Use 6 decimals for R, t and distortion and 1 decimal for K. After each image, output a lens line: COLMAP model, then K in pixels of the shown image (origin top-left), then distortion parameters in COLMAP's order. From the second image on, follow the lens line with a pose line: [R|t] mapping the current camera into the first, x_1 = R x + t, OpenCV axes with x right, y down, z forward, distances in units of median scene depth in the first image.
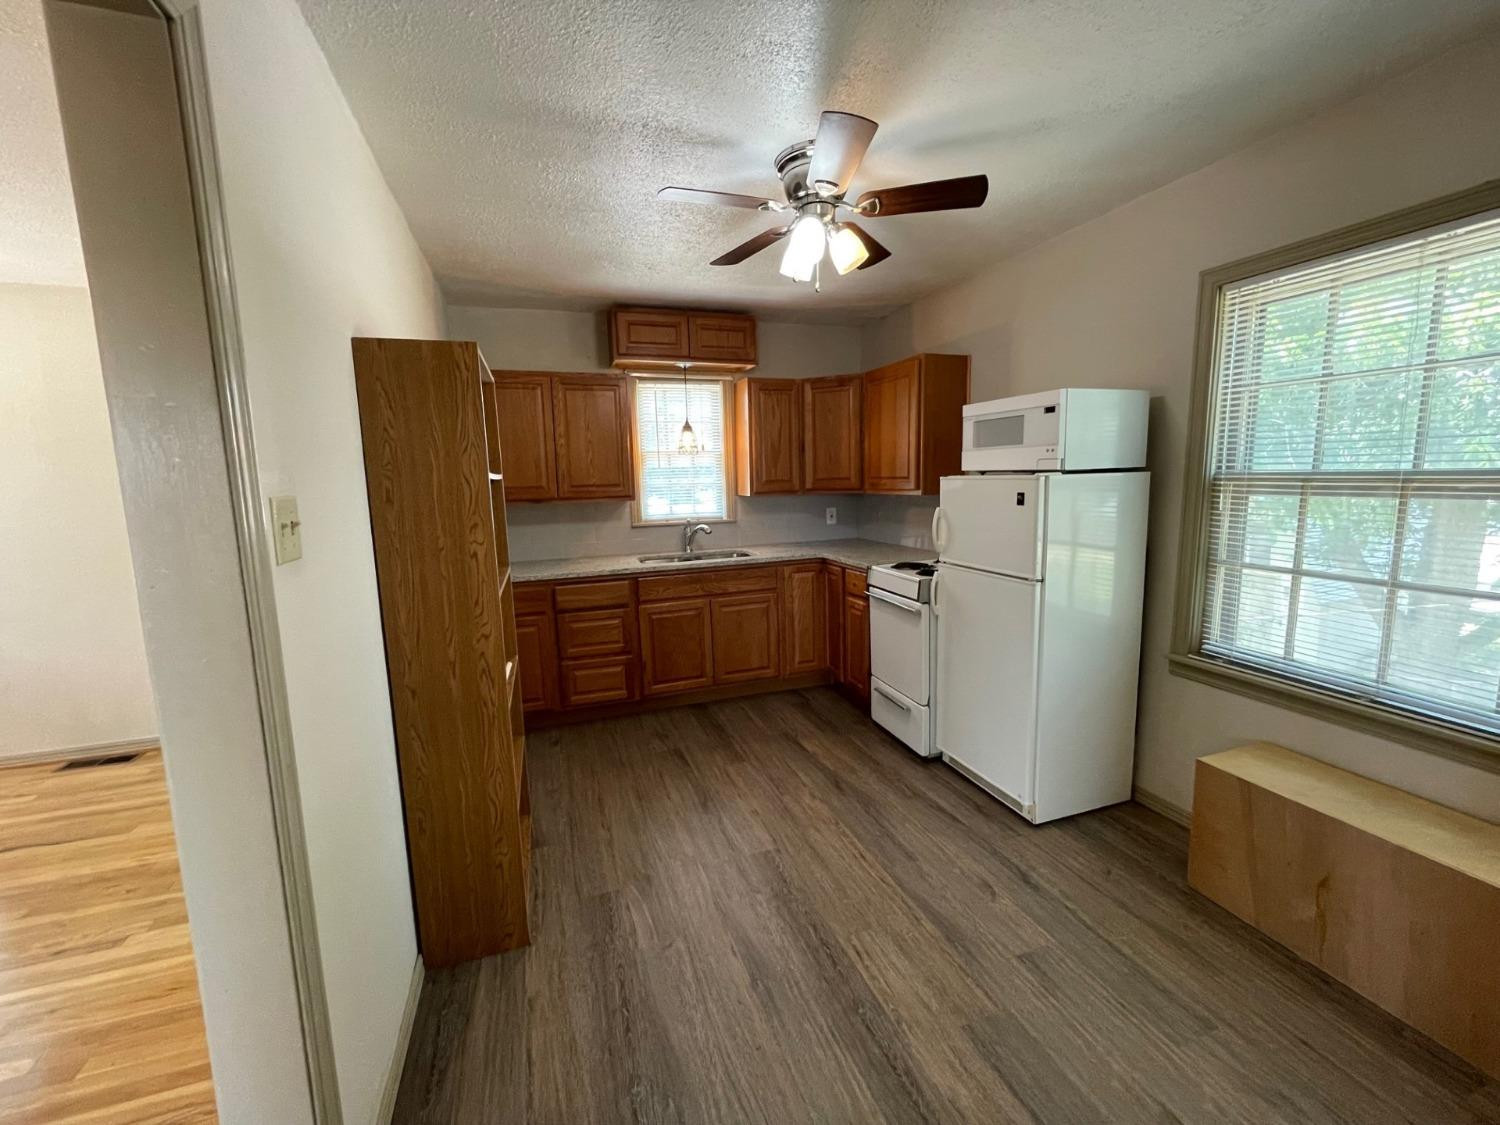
lens RADIAL K [[609.3, 0, 761.8], [0, 609.3, 557.7], [0, 0, 1]] dist [0.000590, 0.000576]
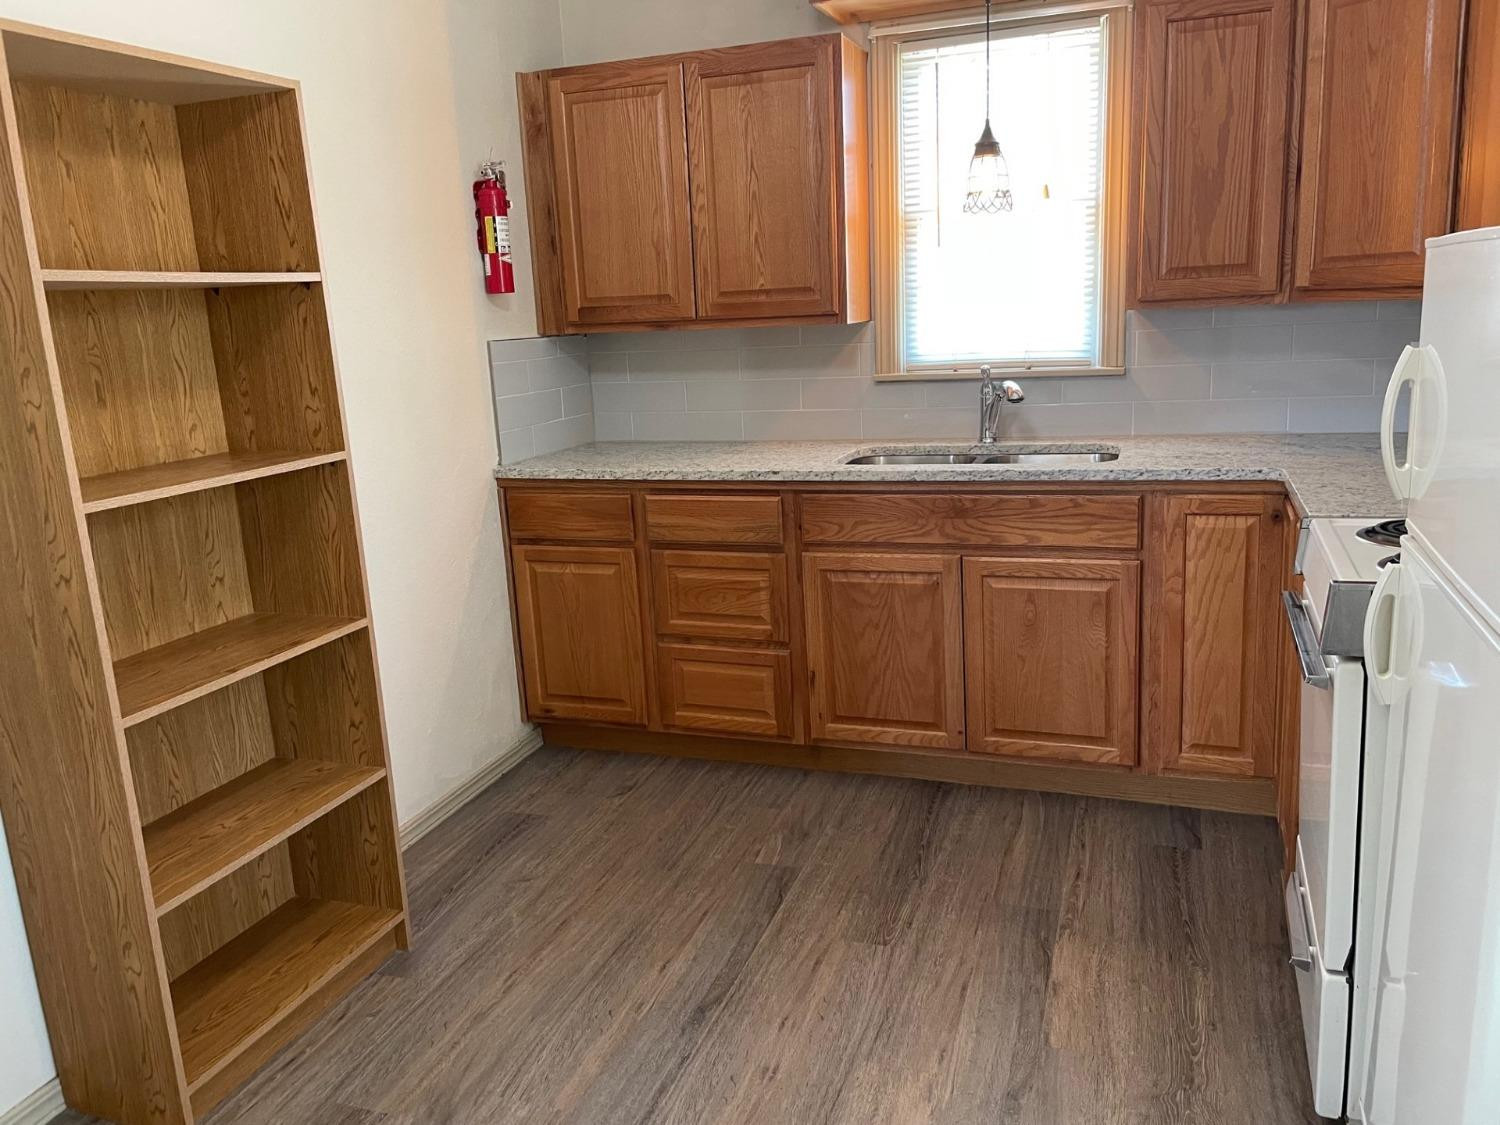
lens RADIAL K [[1150.6, 0, 748.3], [0, 1150.6, 555.4], [0, 0, 1]] dist [0.036953, -0.018090]
pose [[0.771184, 0.124434, -0.624333, 0.315335], [-0.057045, 0.990273, 0.126906, -0.027713], [0.634051, -0.062253, 0.770781, 0.286956]]
